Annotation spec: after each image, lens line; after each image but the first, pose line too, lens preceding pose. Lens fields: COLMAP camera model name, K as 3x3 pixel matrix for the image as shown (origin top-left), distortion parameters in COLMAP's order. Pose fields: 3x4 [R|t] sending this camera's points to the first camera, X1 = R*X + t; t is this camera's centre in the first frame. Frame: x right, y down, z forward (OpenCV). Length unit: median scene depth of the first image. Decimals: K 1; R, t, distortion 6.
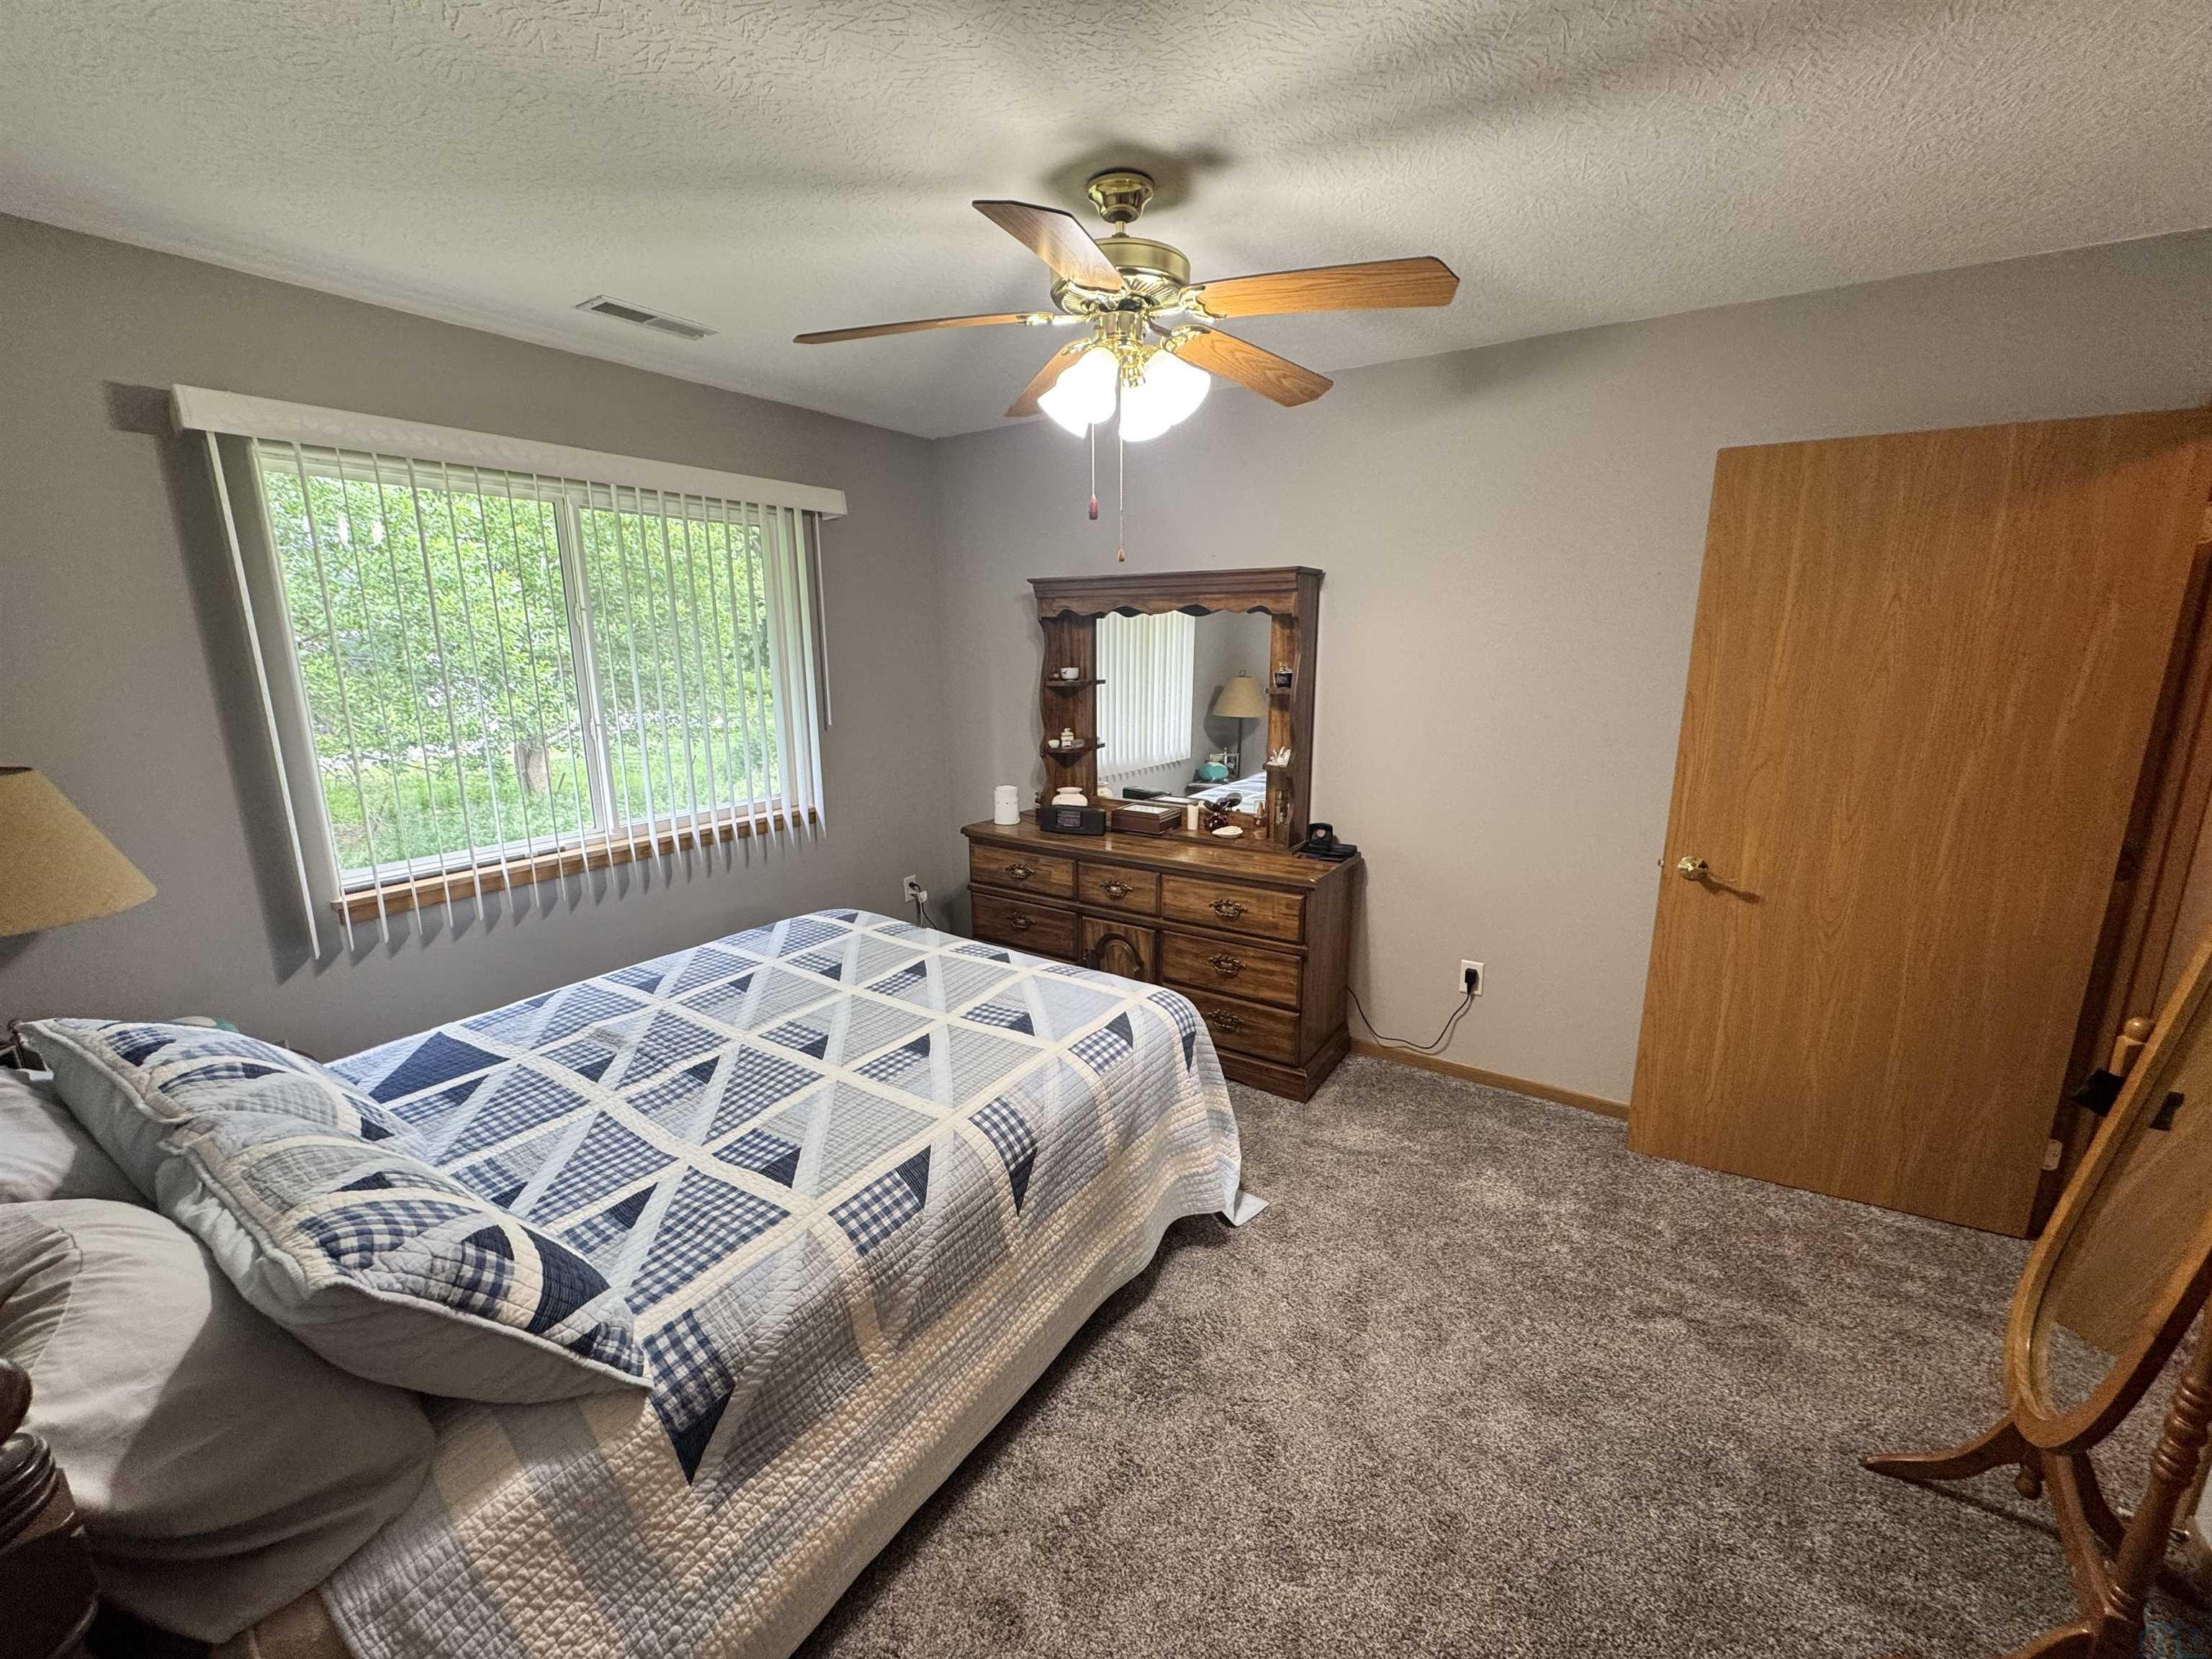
lens RADIAL K [[887.9, 0, 1108.5], [0, 887.9, 830.2], [0, 0, 1]] dist [-0.001746, -0.000572]
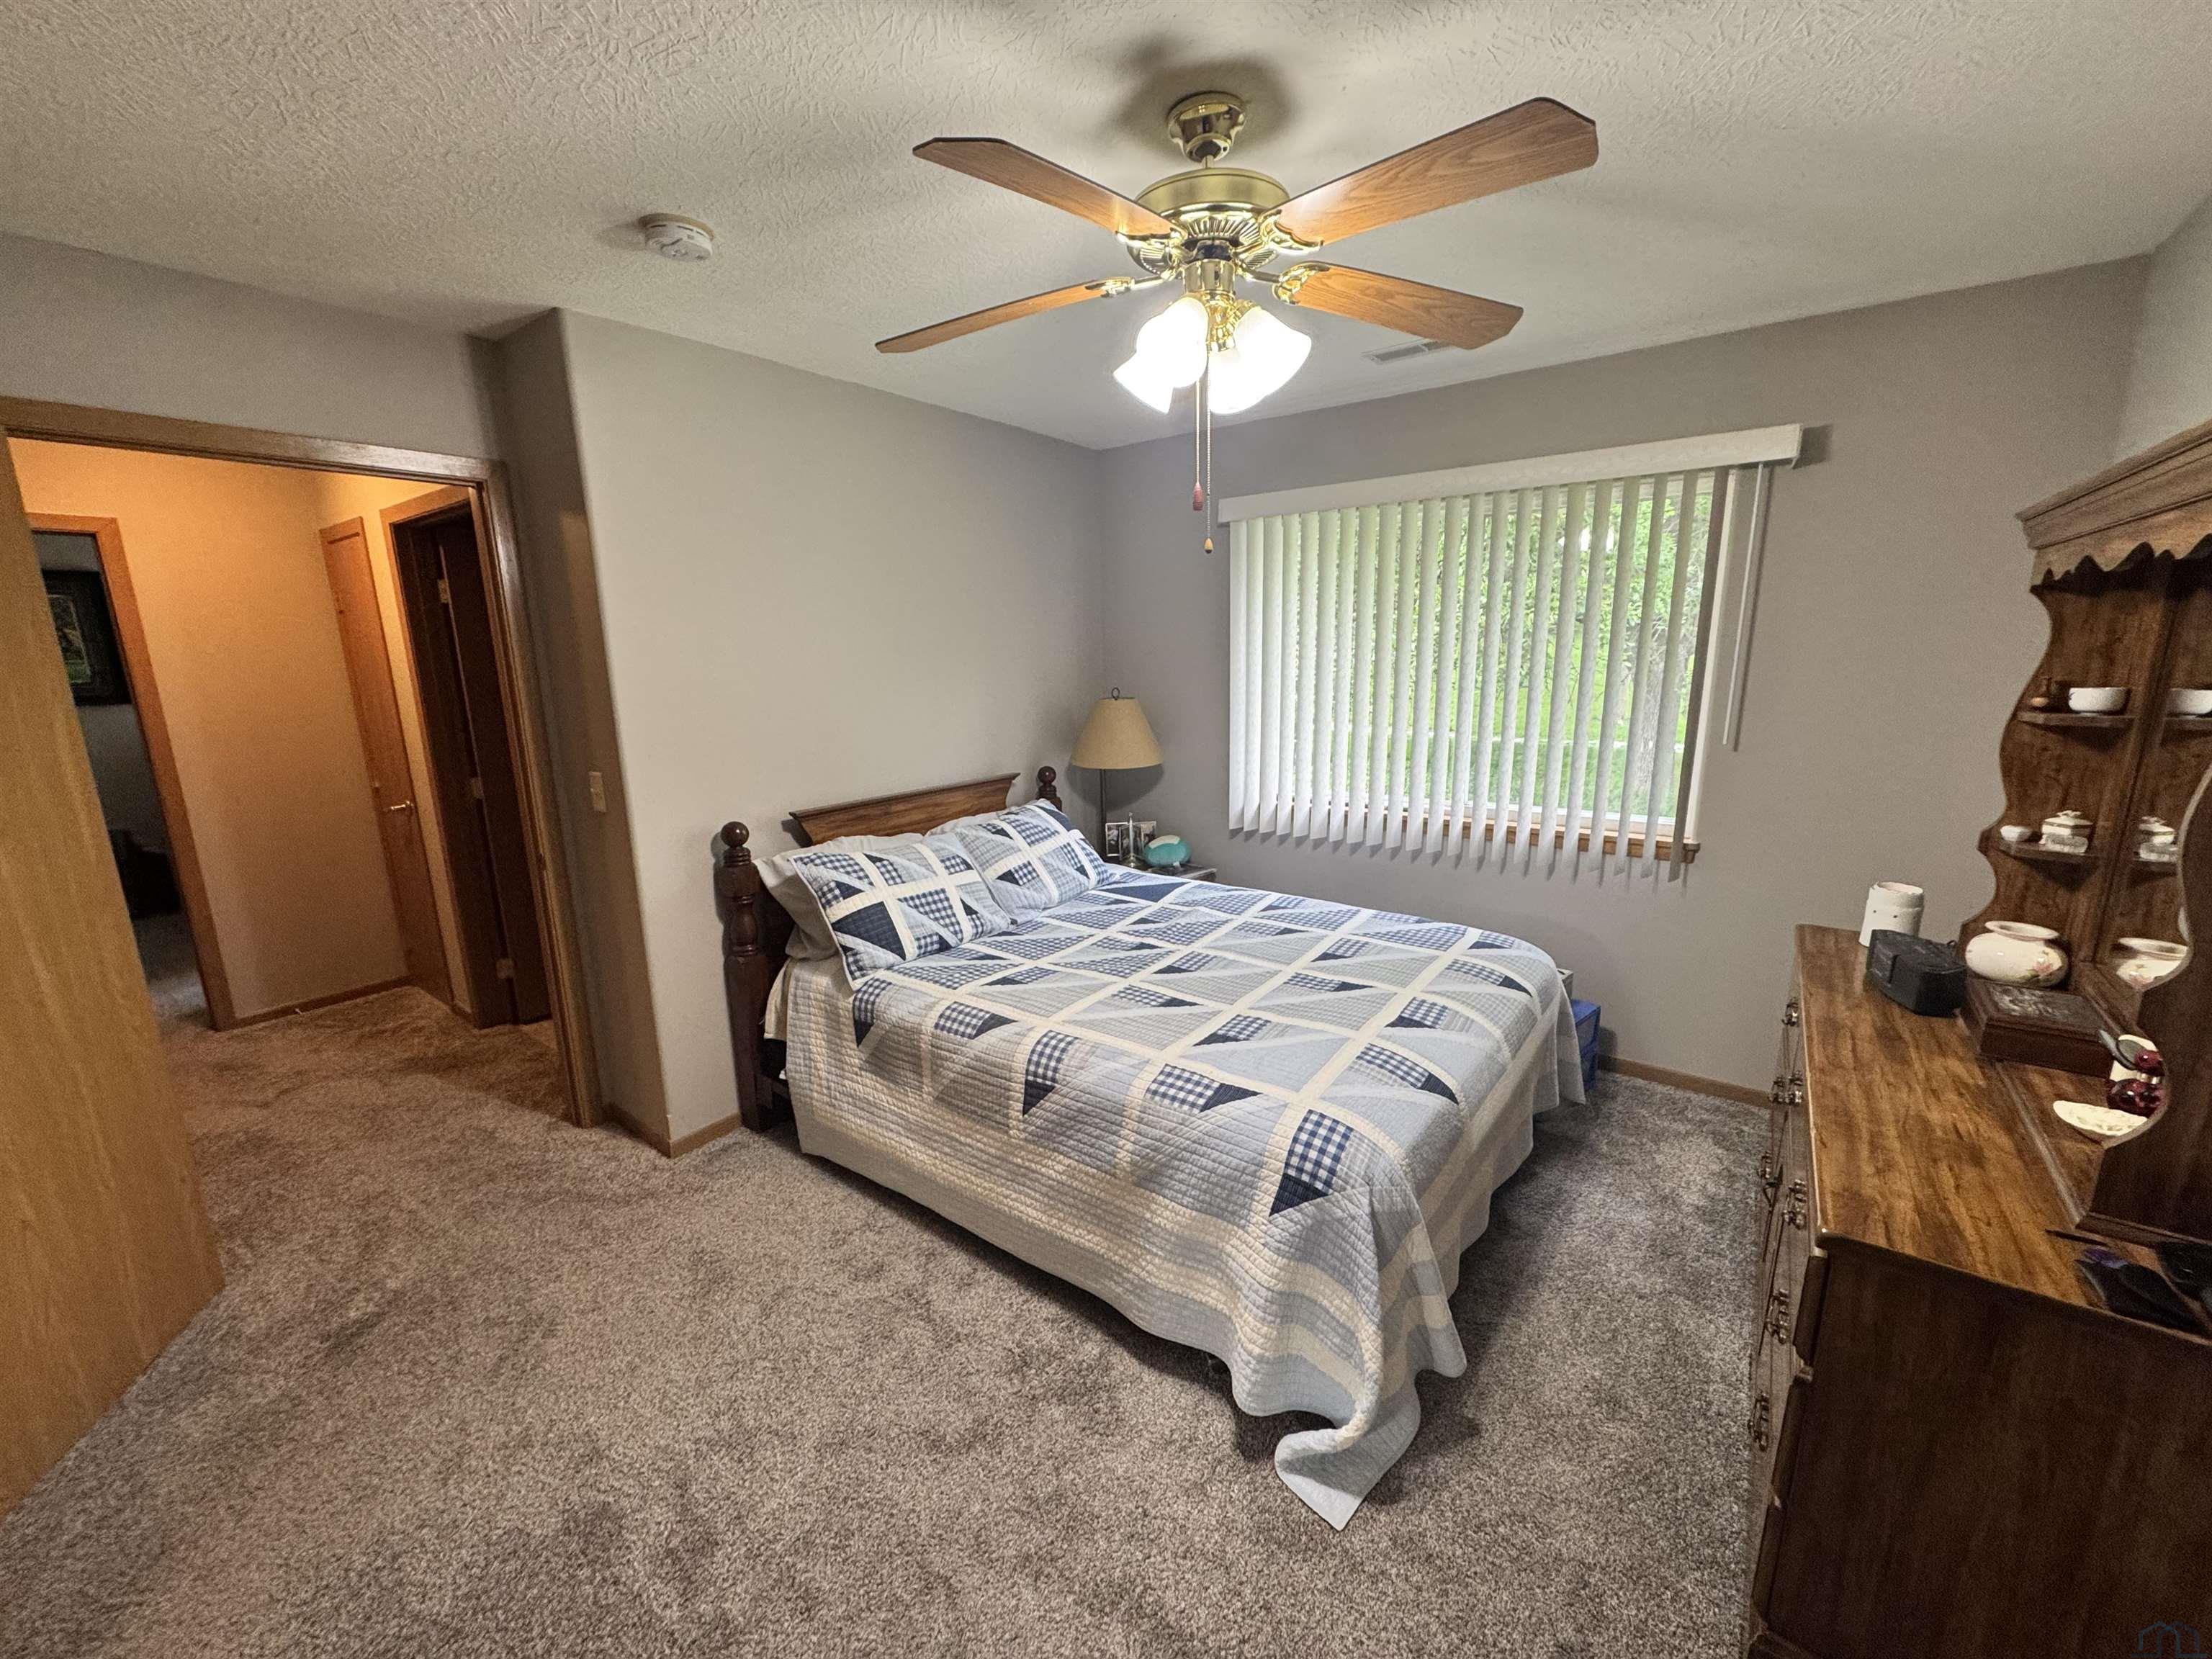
lens RADIAL K [[887.9, 0, 1108.5], [0, 887.9, 830.2], [0, 0, 1]] dist [-0.001746, -0.000572]
pose [[-0.066208, 0.213147, -0.974774, 0.814479], [-0.194237, 0.955476, 0.222120, -0.193108], [0.978718, 0.204044, -0.021859, 0.864797]]
